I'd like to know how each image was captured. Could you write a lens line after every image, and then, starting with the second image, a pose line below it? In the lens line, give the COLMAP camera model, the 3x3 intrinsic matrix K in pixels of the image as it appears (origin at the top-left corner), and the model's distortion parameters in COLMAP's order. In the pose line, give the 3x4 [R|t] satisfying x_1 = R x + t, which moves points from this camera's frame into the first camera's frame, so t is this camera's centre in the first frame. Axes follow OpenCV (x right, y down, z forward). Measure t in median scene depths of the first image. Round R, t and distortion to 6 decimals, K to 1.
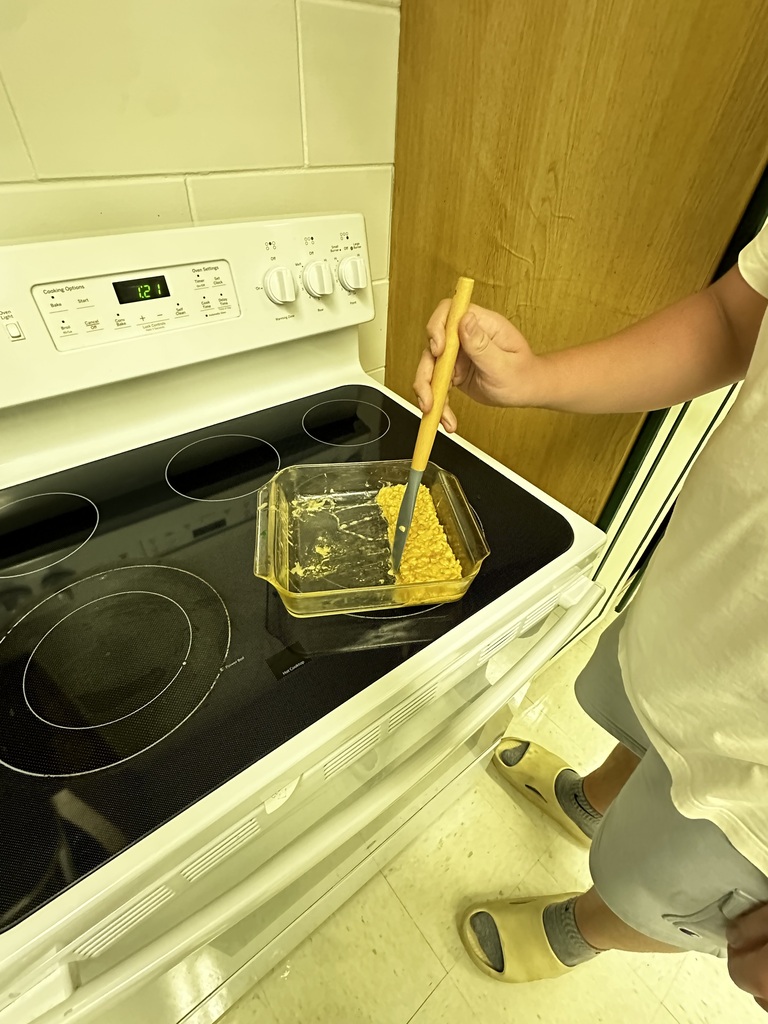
lens RADIAL K [[466.6, 0, 384.0], [0, 466.6, 512.0], [0, 0, 1]] dist [-0.000623, -0.000070]
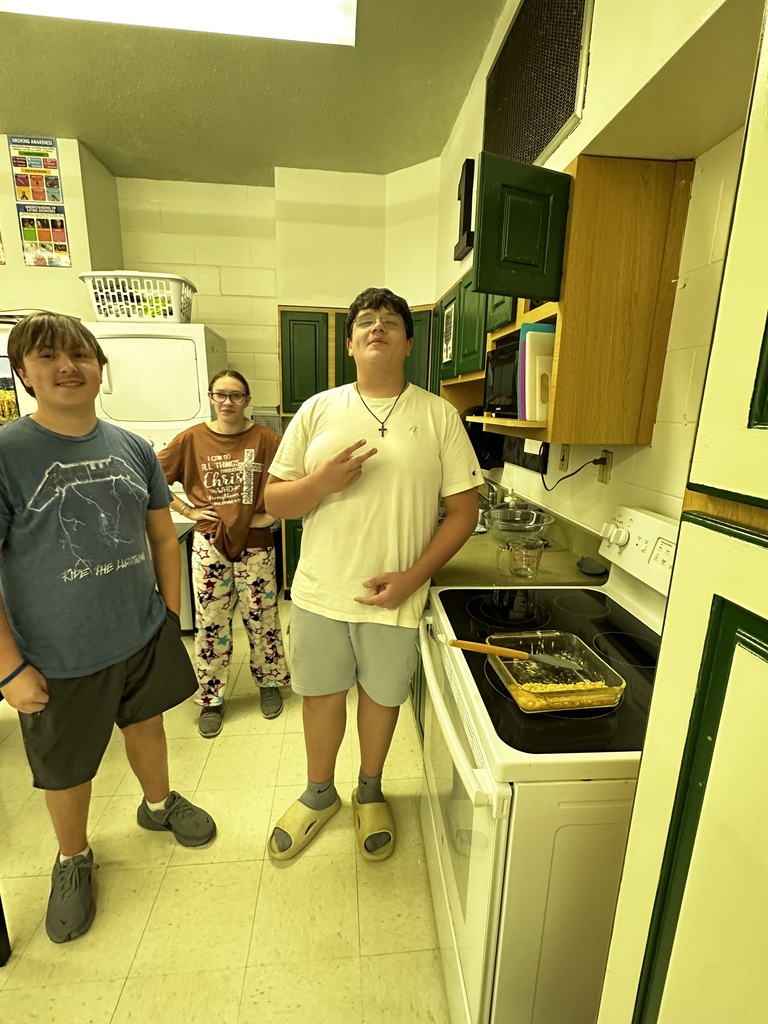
lens RADIAL K [[466.6, 0, 384.0], [0, 466.6, 512.0], [0, 0, 1]] dist [-0.000623, -0.000070]
pose [[-0.553643, 0.137594, -0.821308, 1.010526], [-0.589785, 0.631487, 0.503367, -0.519247], [0.587905, 0.763081, -0.268468, 0.424565]]
